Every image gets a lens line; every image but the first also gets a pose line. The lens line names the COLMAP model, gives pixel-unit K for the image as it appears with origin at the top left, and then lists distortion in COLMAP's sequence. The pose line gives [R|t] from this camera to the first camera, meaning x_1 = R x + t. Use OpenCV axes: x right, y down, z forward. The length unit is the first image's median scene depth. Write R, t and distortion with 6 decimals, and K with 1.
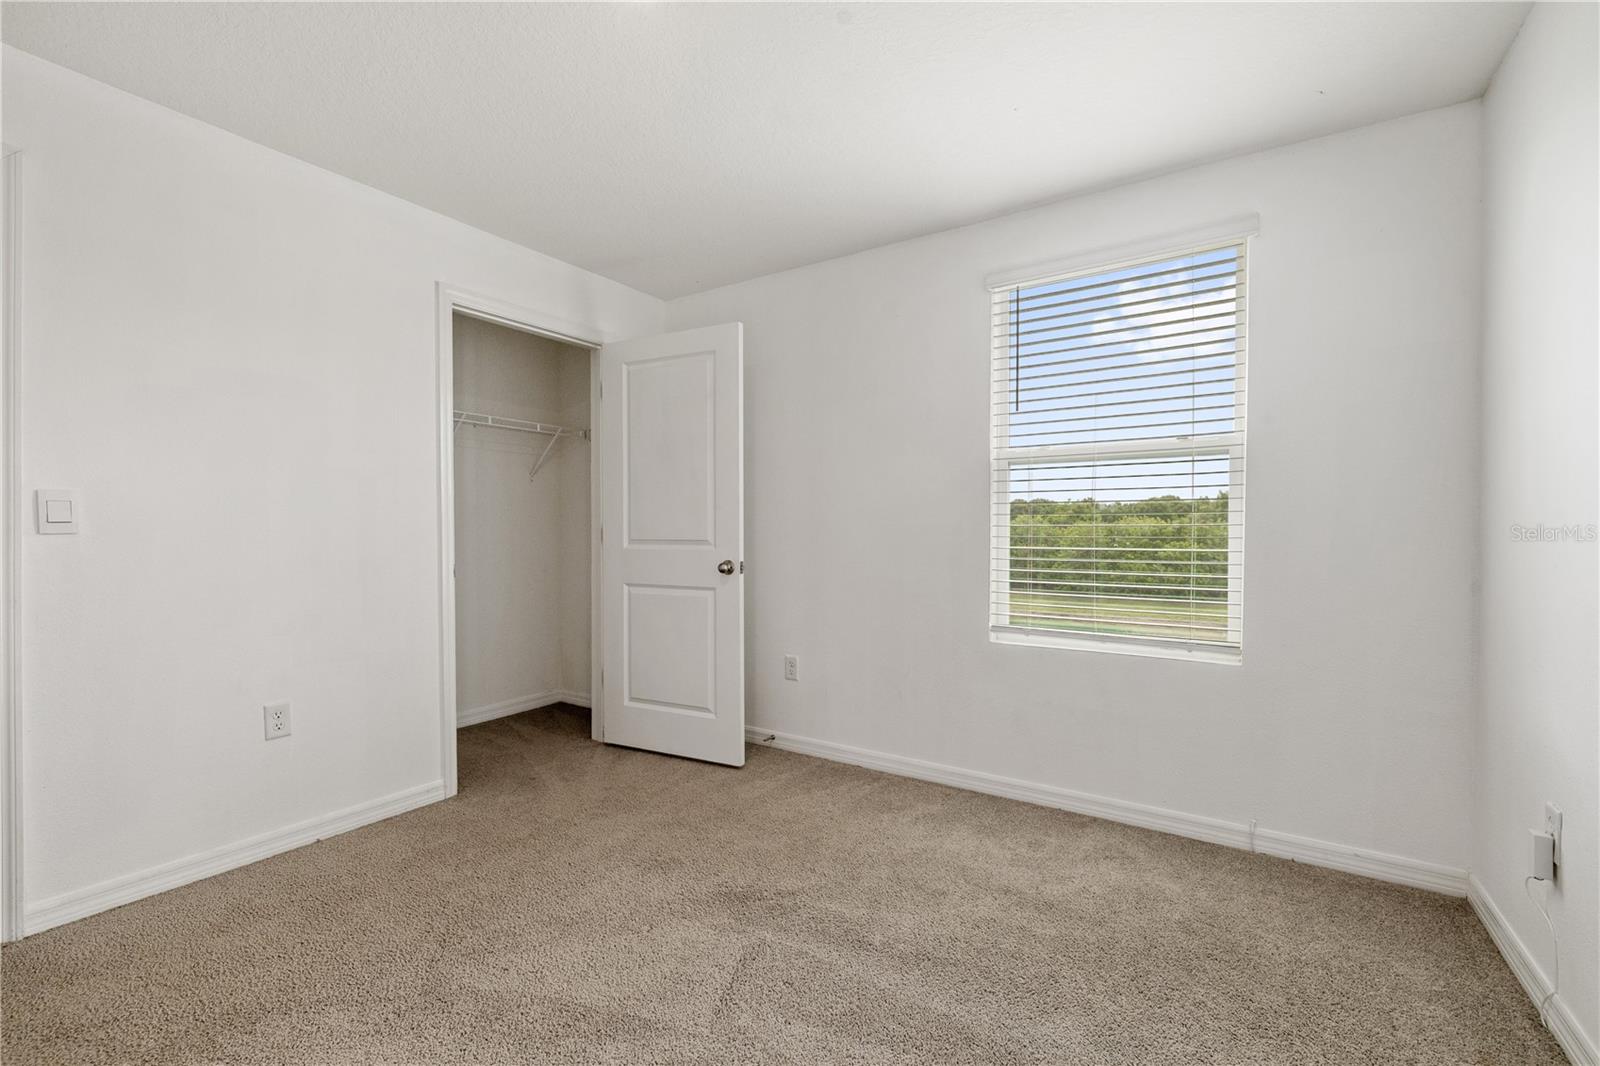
lens RADIAL K [[678.2, 0, 802.2], [0, 678.2, 537.9], [0, 0, 1]] dist [0.001185, 0.000503]
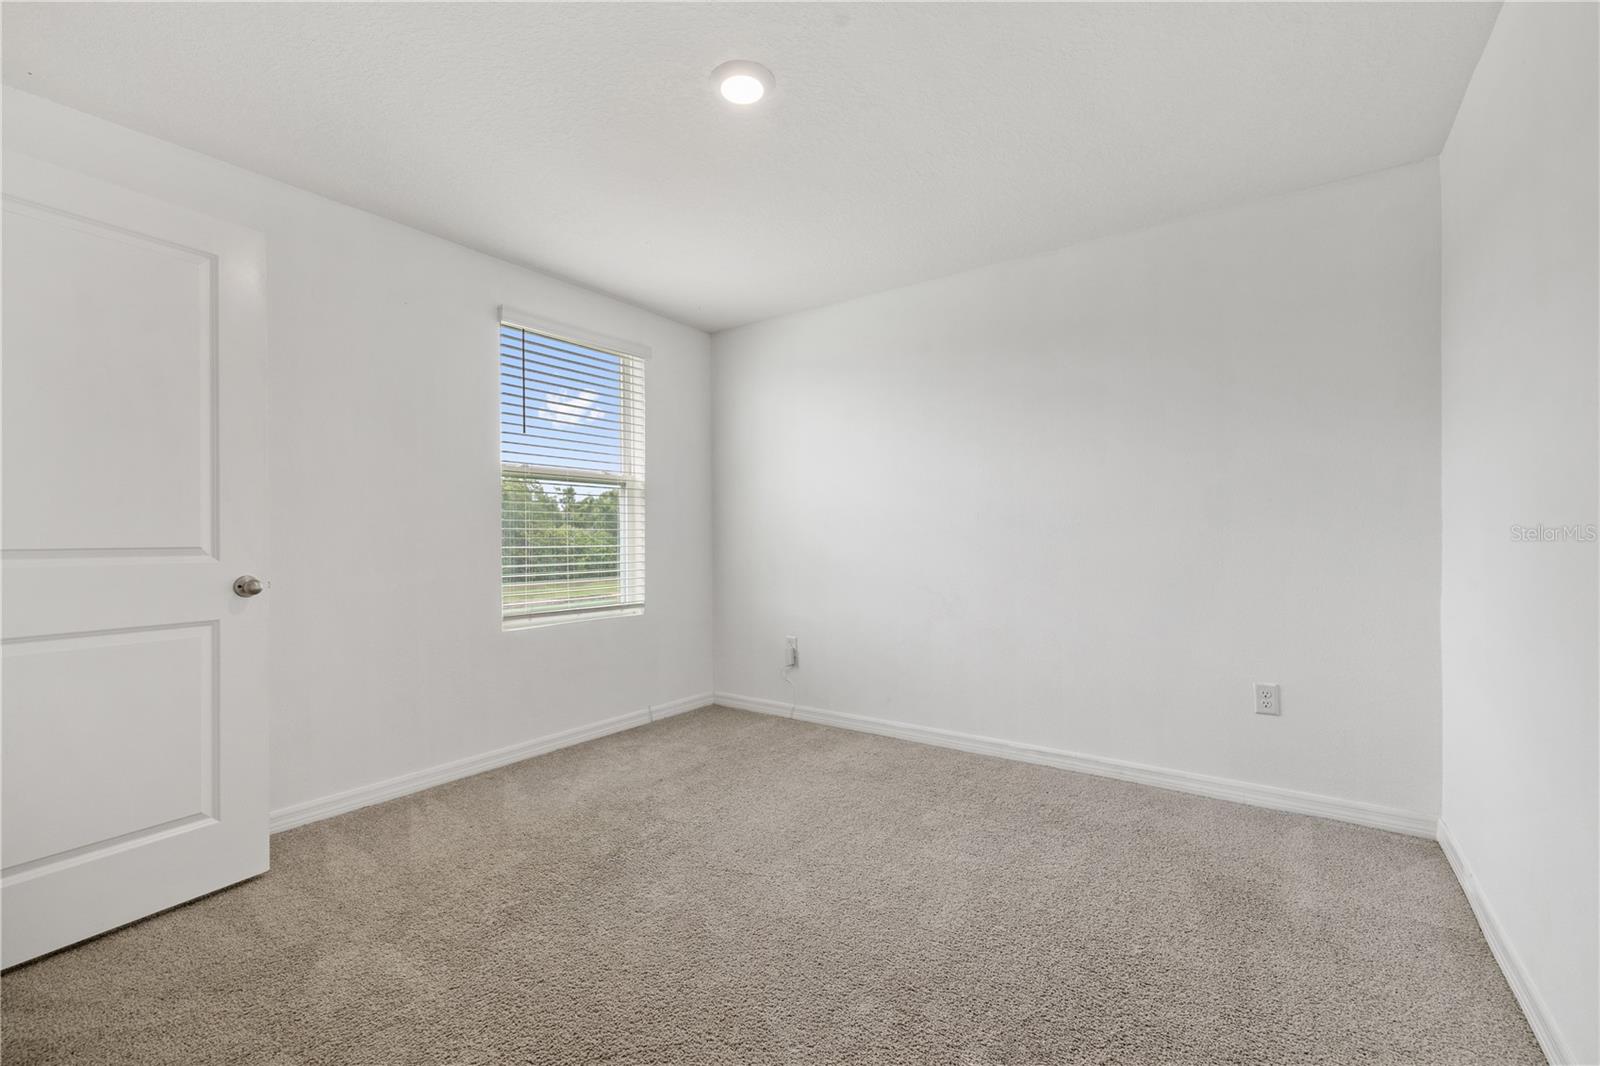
lens RADIAL K [[678.2, 0, 790.9], [0, 678.2, 524.9], [0, 0, 1]] dist [0.001185, 0.000503]
pose [[0.042141, 0.012682, 0.999031, -0.854265], [0.004795, 0.999905, -0.012895, -0.007210], [-0.999100, 0.005333, 0.042076, 0.480001]]
